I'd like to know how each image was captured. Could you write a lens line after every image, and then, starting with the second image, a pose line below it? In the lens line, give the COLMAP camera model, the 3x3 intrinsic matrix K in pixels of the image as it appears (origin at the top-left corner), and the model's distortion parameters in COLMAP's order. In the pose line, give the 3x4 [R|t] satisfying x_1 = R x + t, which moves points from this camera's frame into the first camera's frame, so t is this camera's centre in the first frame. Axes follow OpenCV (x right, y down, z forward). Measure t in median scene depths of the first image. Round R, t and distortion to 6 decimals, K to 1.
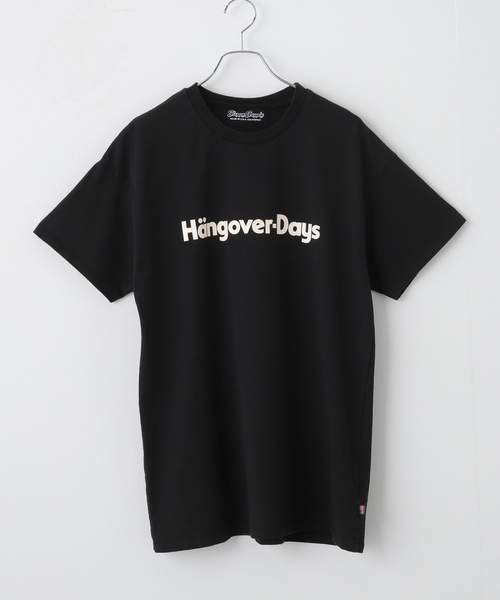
lens RADIAL K [[1161.7, 0, 250.3], [0, 1161.7, 244.8], [0, 0, 1]] dist [0.016039, 0.049416]
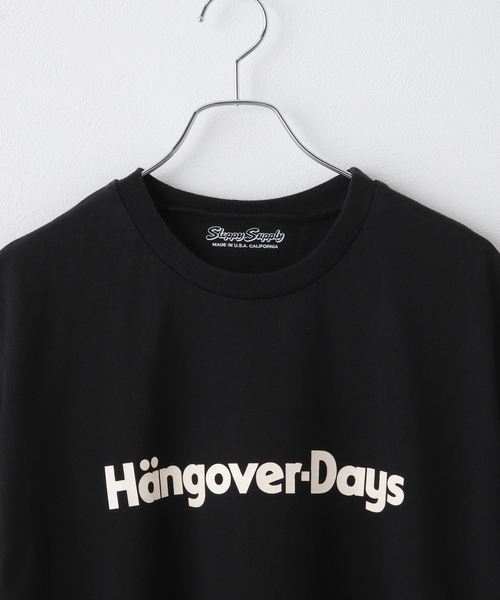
lens RADIAL K [[1536.8, 0, 250.0], [0, 1536.8, 300.0], [0, 0, 1]] dist [0.046046, -0.023259]
pose [[0.997996, 0.000143, -0.063280, 0.037282], [-0.003308, 0.998749, -0.049905, -0.055352], [0.063193, 0.050014, 0.996747, 0.384380]]
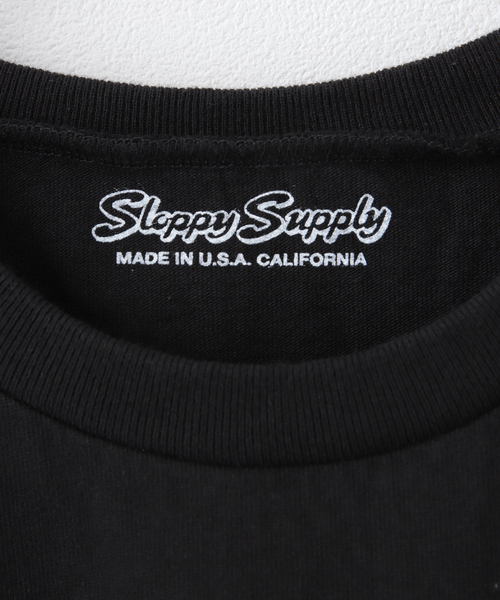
lens RADIAL K [[1536.8, 0, 250.0], [0, 1536.8, 300.0], [0, 0, 1]] dist [0.046046, -0.023259]
pose [[0.990422, -0.033618, -0.133920, 0.018549], [0.017265, 0.992448, -0.121447, -0.084207], [0.136991, 0.117971, 0.983522, 0.843700]]
